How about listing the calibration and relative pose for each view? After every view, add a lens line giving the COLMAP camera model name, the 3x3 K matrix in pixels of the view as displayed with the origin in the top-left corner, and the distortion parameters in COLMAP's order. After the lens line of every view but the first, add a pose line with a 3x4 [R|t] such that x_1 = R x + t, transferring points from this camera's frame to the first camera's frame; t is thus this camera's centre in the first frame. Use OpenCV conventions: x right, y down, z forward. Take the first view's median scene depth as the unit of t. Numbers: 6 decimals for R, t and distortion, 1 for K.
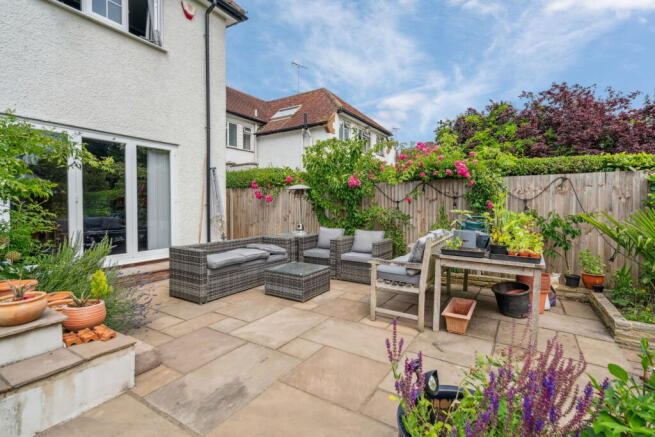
lens RADIAL K [[300.2, 0, 324.7], [0, 300.2, 209.5], [0, 0, 1]] dist [0.001053, 0.000198]
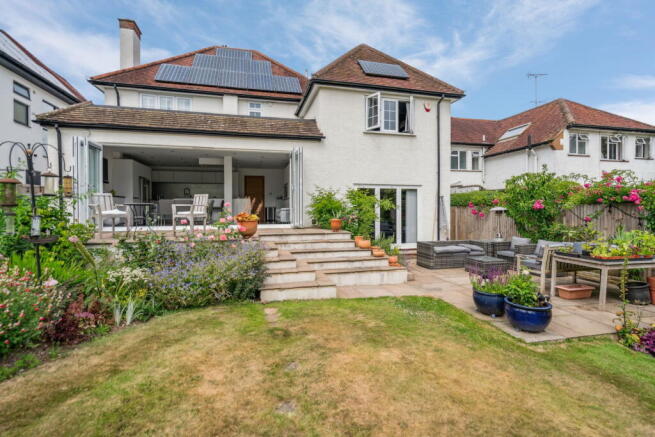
lens RADIAL K [[300.2, 0, 324.7], [0, 300.2, 209.5], [0, 0, 1]] dist [0.001053, 0.000198]
pose [[0.718228, -0.000507, -0.695808, 0.340398], [-0.008905, 0.999911, -0.009921, -0.049487], [0.695751, 0.013321, 0.718160, -0.680034]]
